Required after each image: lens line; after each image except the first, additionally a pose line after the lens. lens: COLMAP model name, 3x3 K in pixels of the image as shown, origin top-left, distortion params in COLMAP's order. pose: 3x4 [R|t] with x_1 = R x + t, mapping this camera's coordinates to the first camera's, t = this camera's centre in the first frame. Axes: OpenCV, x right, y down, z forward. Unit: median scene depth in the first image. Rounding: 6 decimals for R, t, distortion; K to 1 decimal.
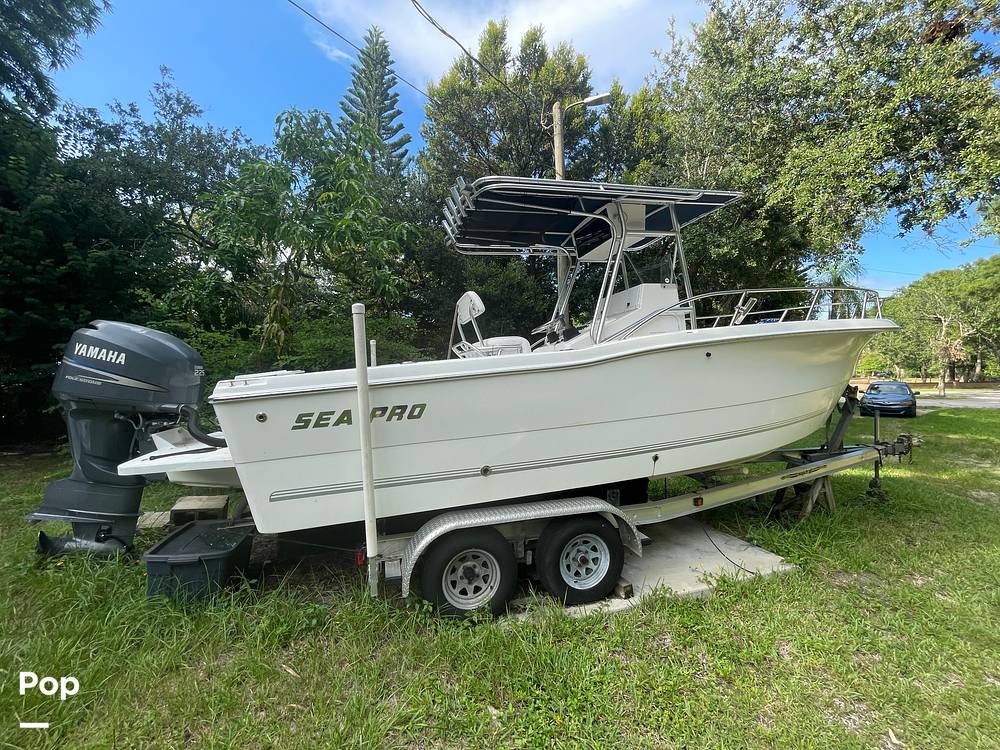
lens RADIAL K [[407.3, 0, 501.4], [0, 407.3, 373.2], [0, 0, 1]] dist [-0.001653, 0.000417]
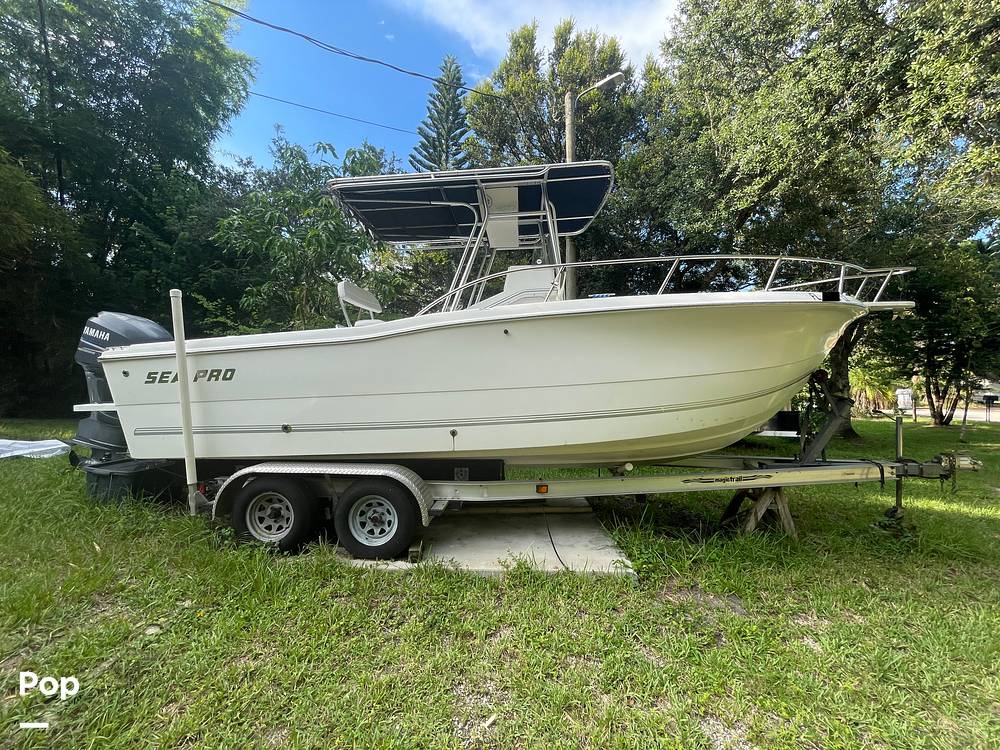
lens RADIAL K [[407.3, 0, 501.4], [0, 407.3, 373.2], [0, 0, 1]] dist [-0.001653, 0.000417]
pose [[0.945745, 0.023395, -0.324066, 0.865266], [-0.027178, 0.999605, -0.007151, 0.065693], [0.323770, 0.015571, 0.946008, 0.073832]]
